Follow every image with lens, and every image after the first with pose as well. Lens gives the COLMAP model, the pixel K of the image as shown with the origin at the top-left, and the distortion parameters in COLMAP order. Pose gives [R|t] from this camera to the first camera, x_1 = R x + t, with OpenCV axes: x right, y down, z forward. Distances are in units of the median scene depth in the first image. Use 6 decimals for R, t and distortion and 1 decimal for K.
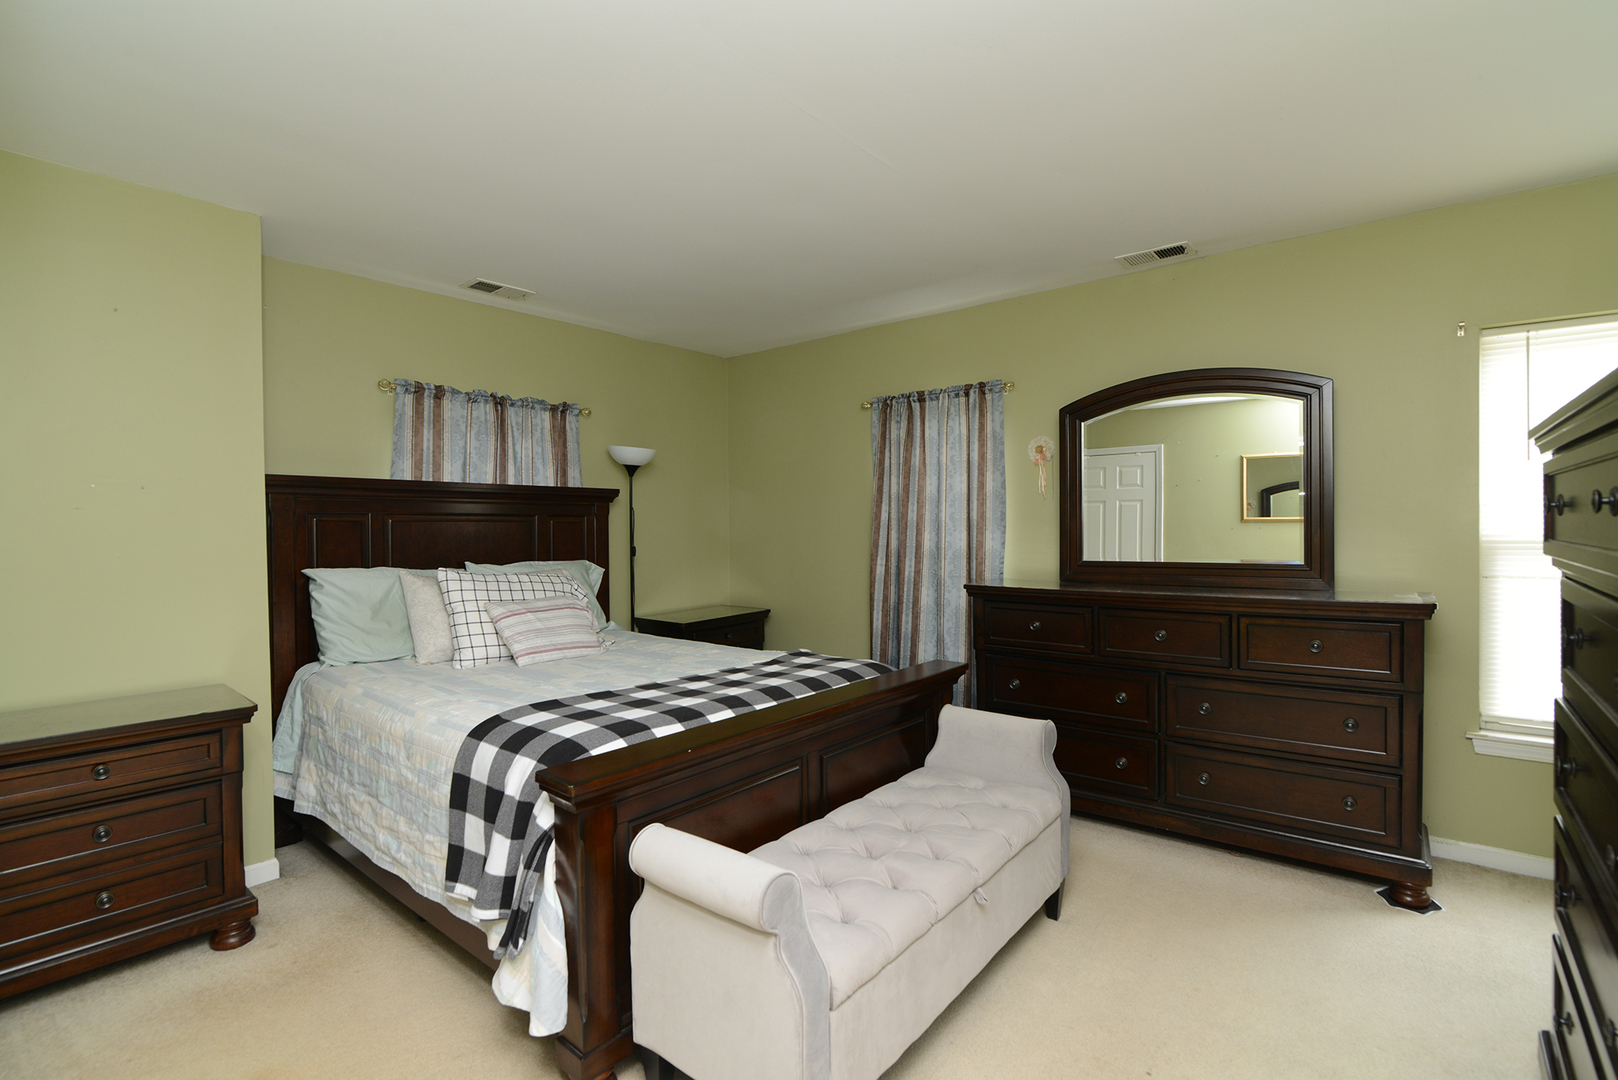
lens RADIAL K [[738.6, 0, 809.0], [0, 738.6, 540.0], [0, 0, 1]] dist [-0.032310, -0.000098]
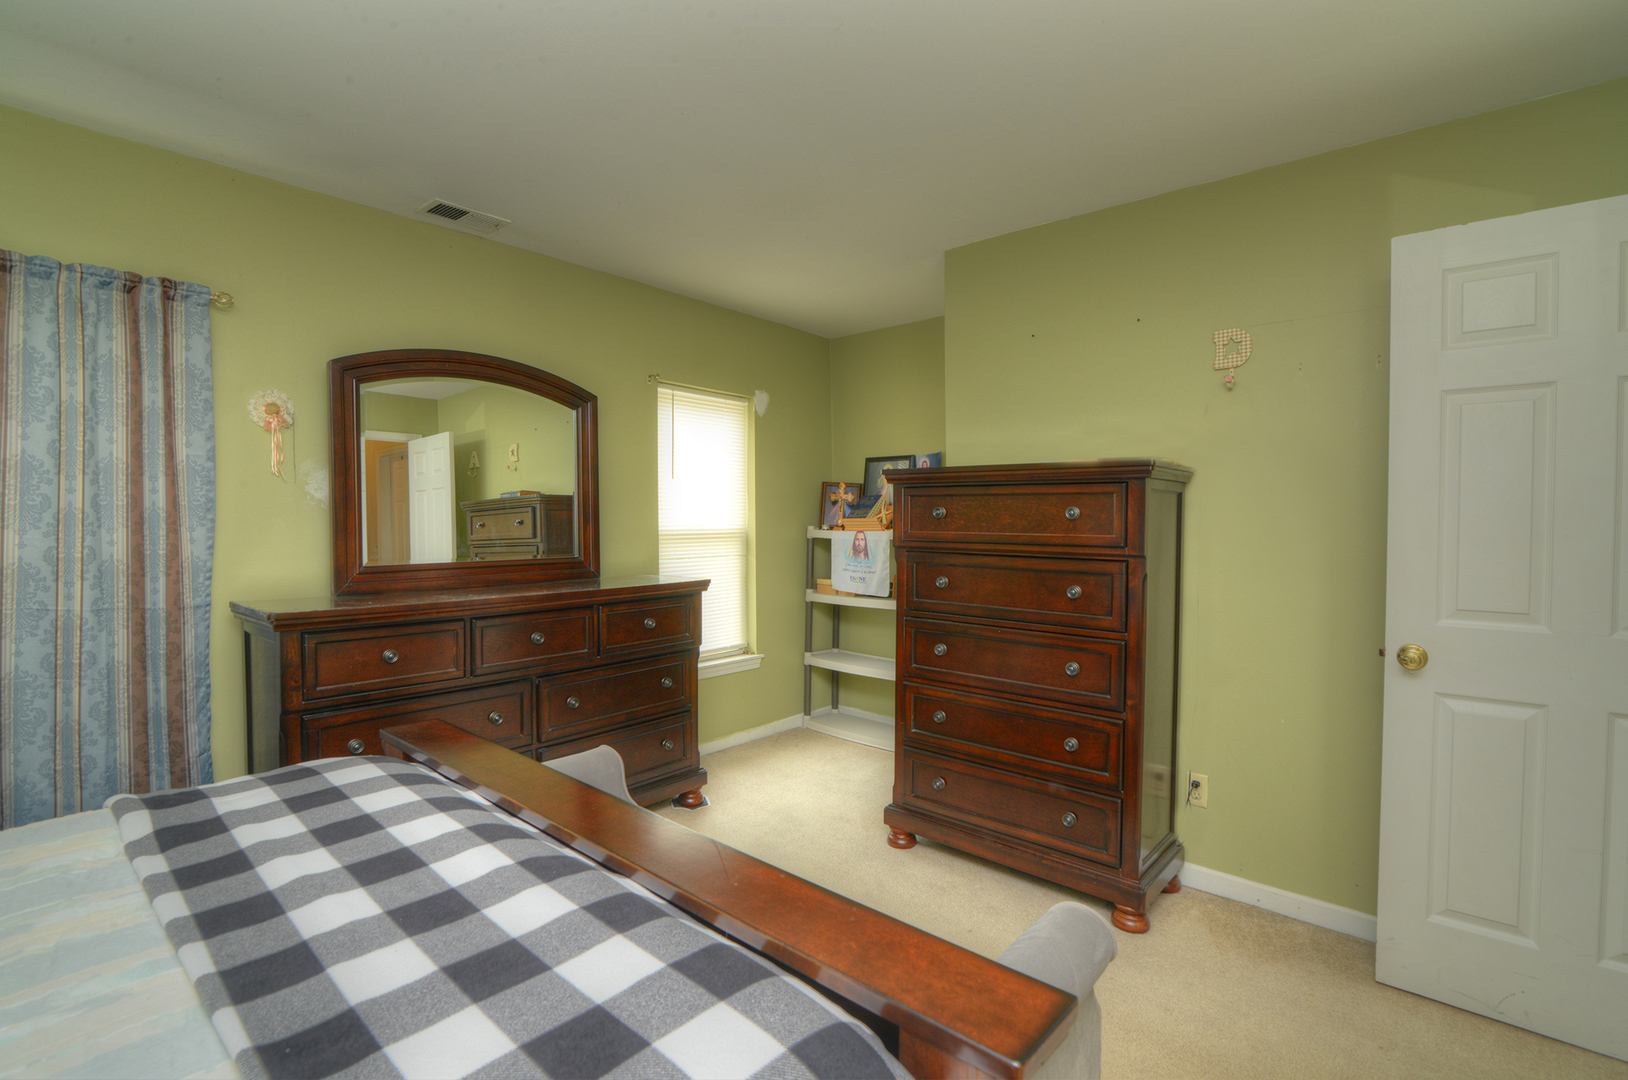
lens RADIAL K [[743.2, 0, 814.0], [0, 743.2, 540.0], [0, 0, 1]] dist [-0.032310, -0.000098]
pose [[0.037786, -0.012139, 0.999212, -0.345520], [0.013772, 0.999838, 0.011626, -0.001815], [-0.999191, 0.013322, 0.037947, 0.471951]]
